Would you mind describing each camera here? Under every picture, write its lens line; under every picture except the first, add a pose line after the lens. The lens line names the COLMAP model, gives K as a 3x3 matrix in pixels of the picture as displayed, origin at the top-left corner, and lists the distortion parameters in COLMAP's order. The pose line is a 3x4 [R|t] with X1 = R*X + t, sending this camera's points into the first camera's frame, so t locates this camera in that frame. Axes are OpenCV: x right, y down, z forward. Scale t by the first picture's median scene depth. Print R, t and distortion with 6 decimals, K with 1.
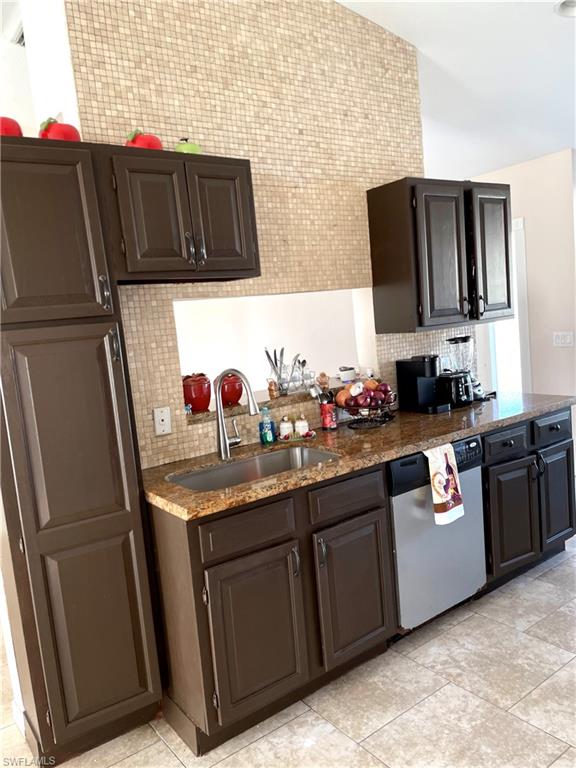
lens RADIAL K [[606.7, 0, 291.1], [0, 606.7, 390.5], [0, 0, 1]] dist [0.041022, -0.040976]
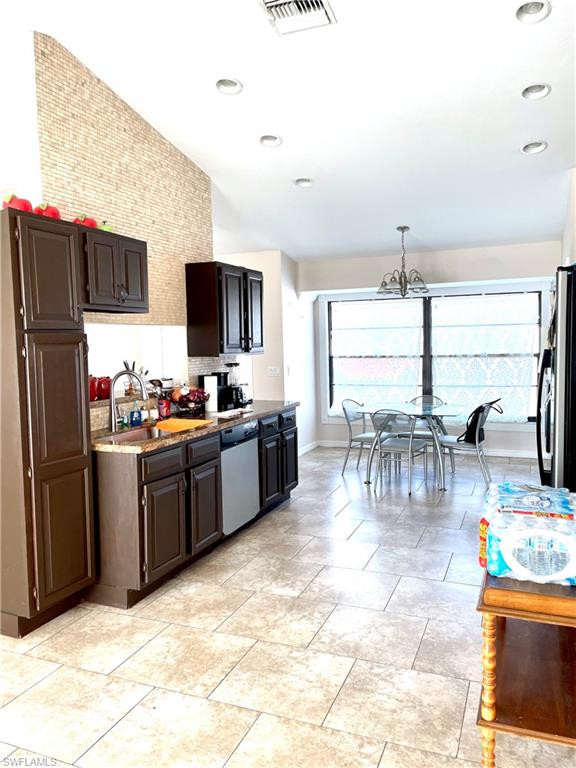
lens RADIAL K [[606.7, 0, 286.4], [0, 606.7, 382.1], [0, 0, 1]] dist [0.041022, -0.040976]
pose [[0.852588, 0.041194, 0.520958, -0.485026], [0.003316, 0.996442, -0.084220, 0.108222], [-0.522573, 0.073532, 0.849417, -0.451797]]
